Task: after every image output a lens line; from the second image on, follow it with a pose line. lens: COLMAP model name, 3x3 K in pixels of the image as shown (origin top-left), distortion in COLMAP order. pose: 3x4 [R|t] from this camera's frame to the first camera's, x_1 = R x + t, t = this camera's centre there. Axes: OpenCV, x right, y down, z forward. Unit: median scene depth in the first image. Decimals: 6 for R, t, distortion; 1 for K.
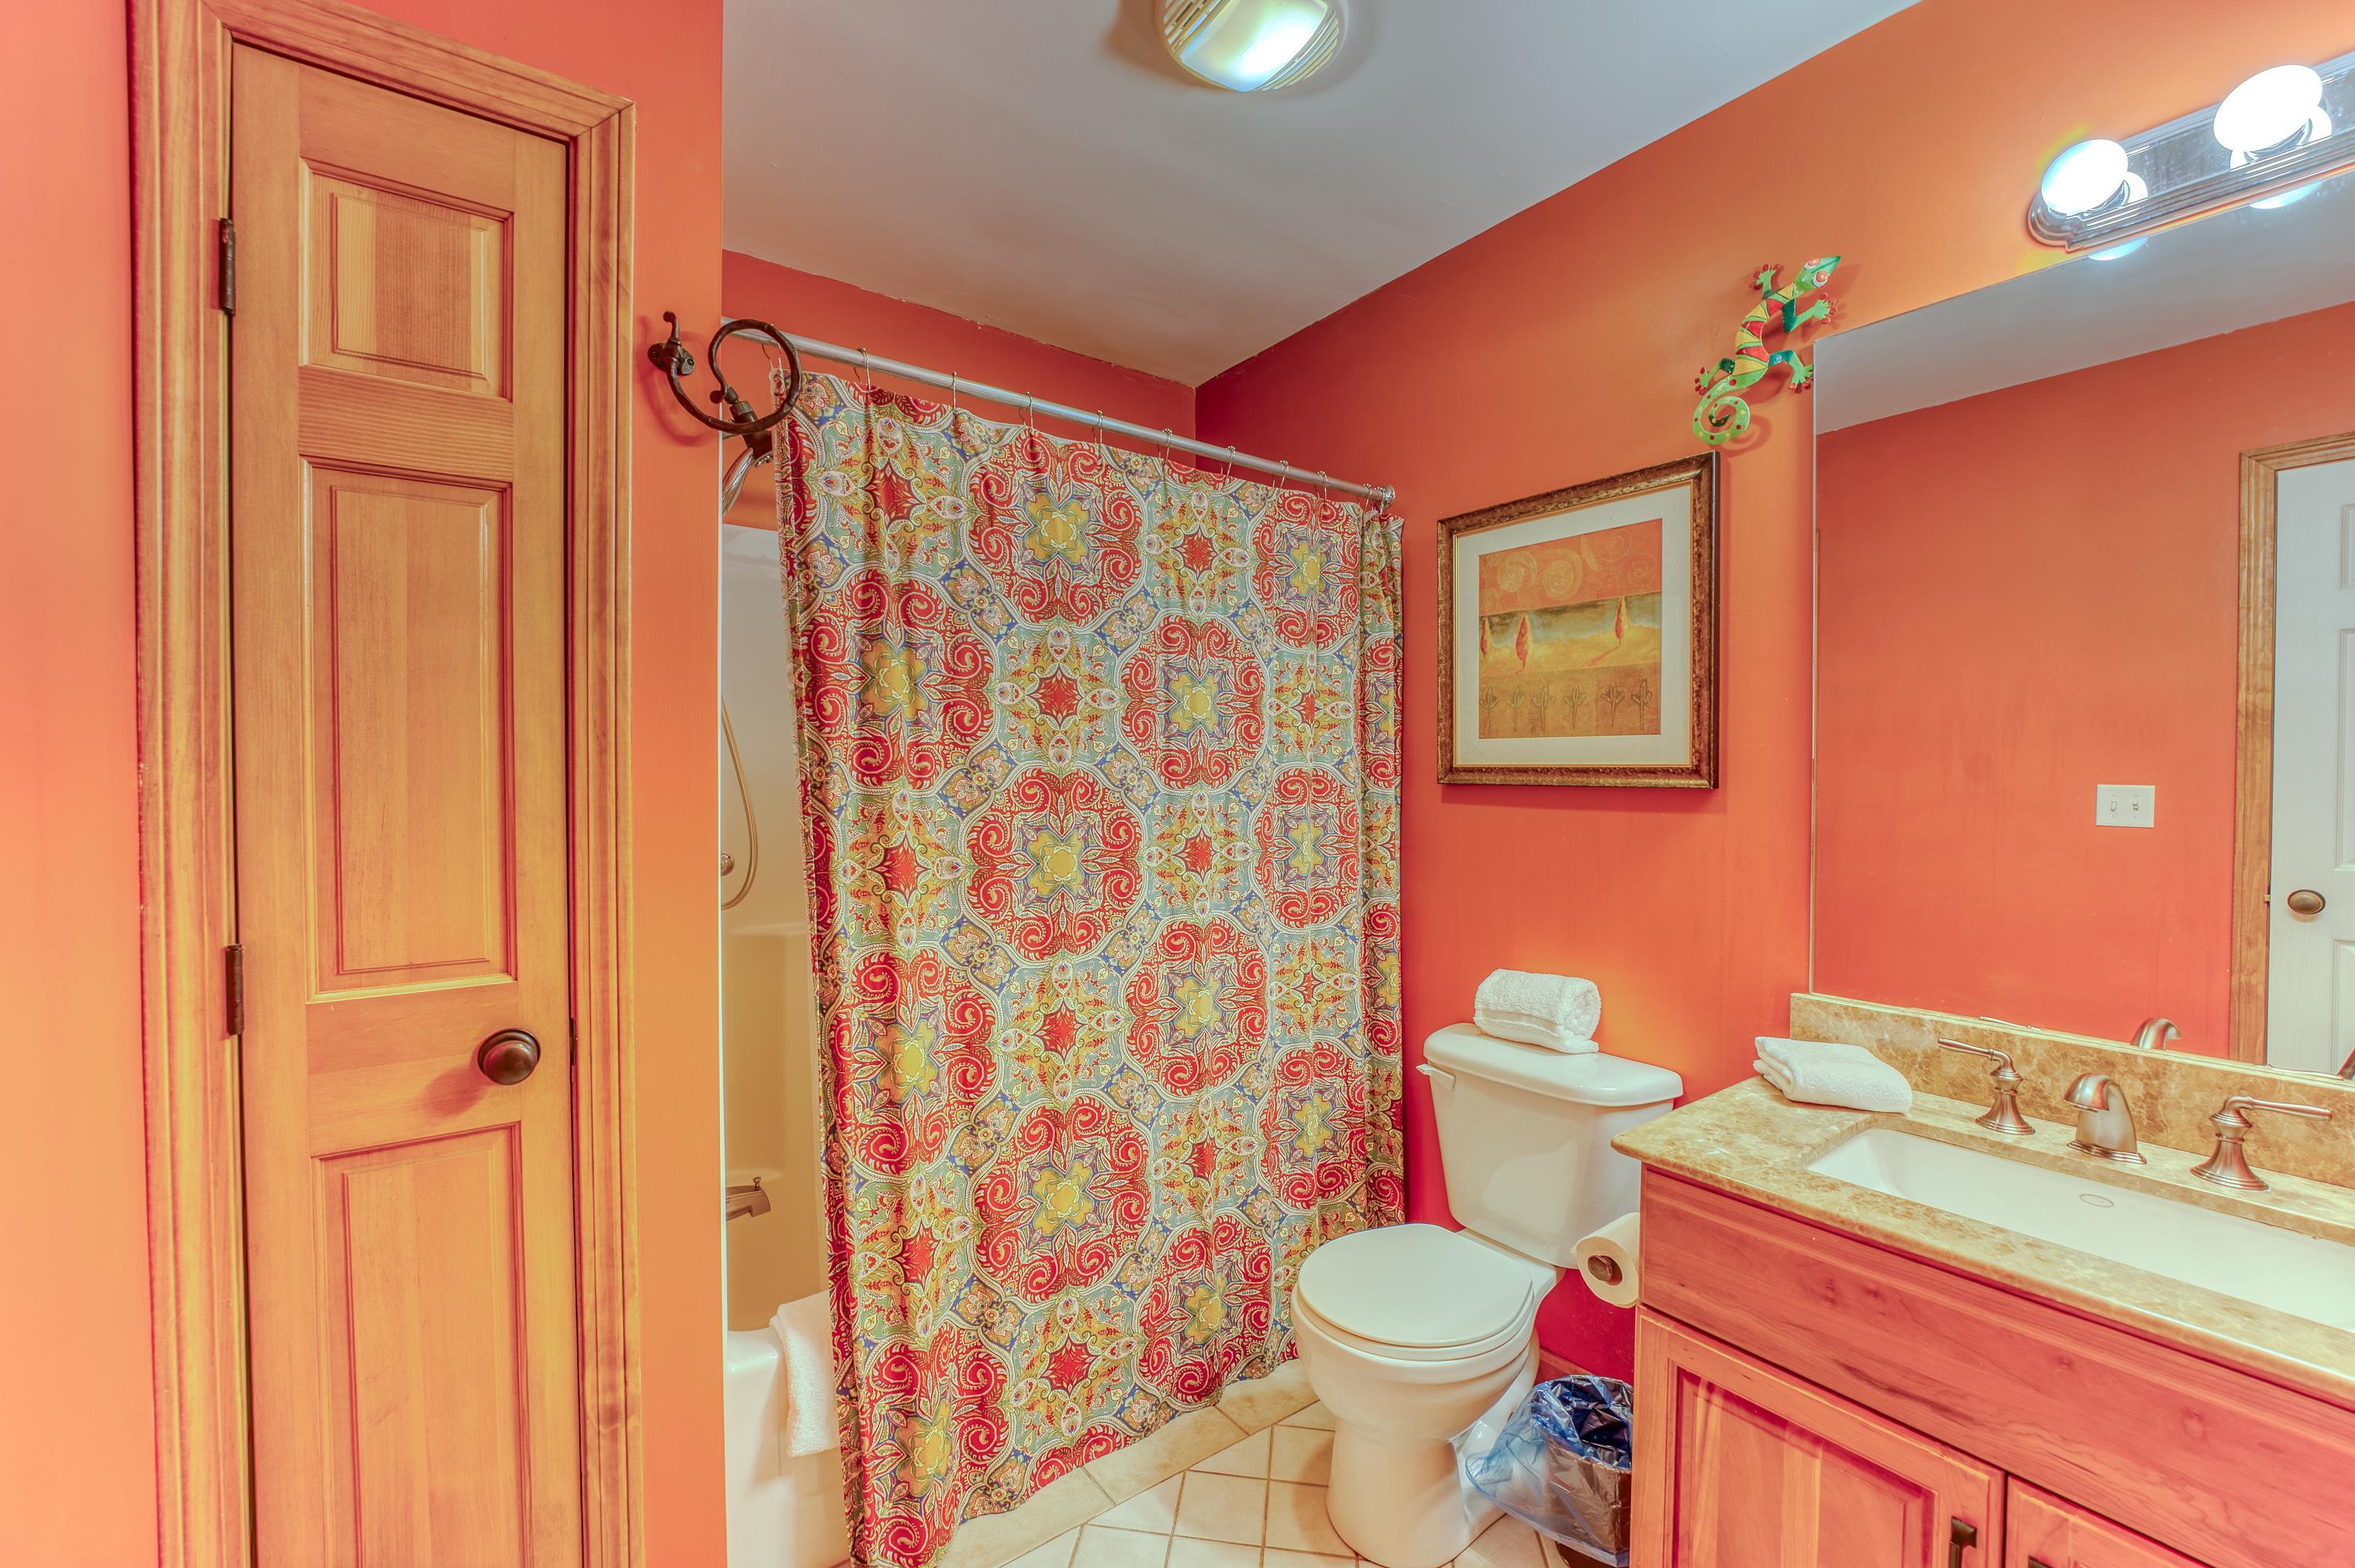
lens RADIAL K [[960.0, 0, 1172.5], [0, 960.0, 784.1], [0, 0, 1]] dist [-0.022319, 0.000481]
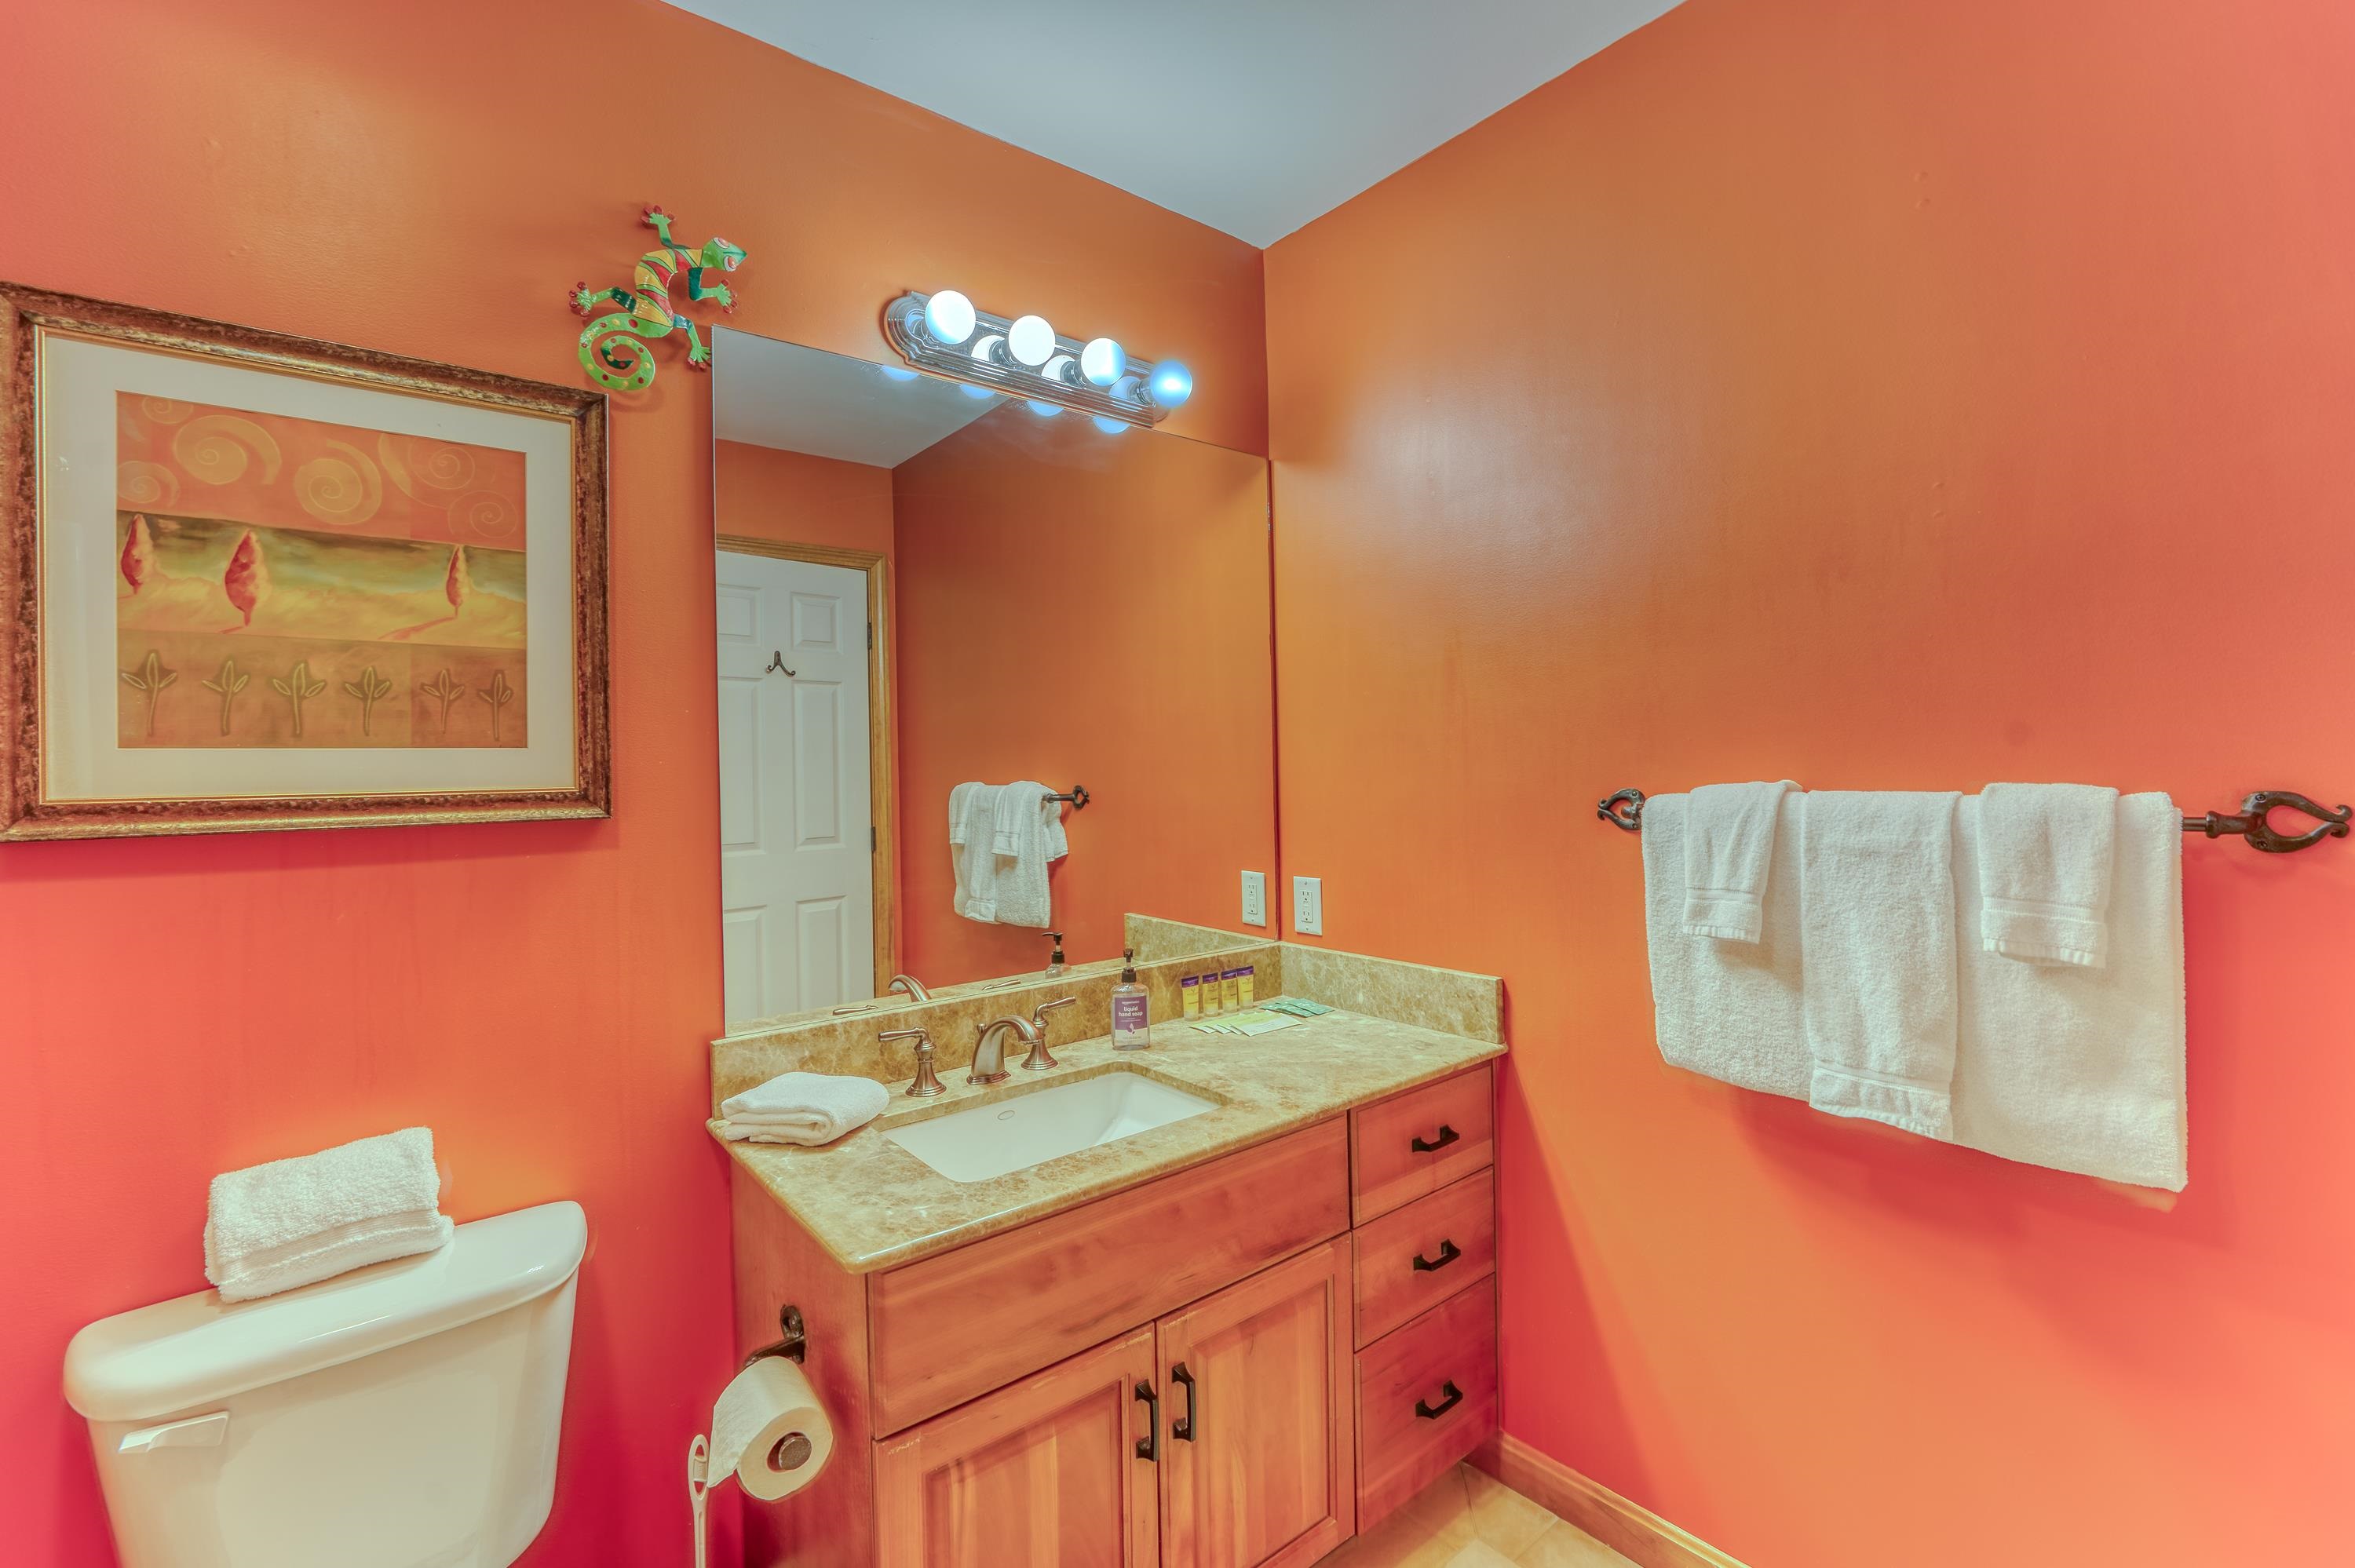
lens RADIAL K [[969.4, 0, 1177.5], [0, 969.4, 784.0], [0, 0, 1]] dist [-0.019861, -0.000092]
pose [[-0.039611, -0.004642, 0.999204, -0.242495], [0.042585, 0.999073, 0.006330, -0.008498], [-0.998307, 0.042802, -0.039377, 0.538400]]
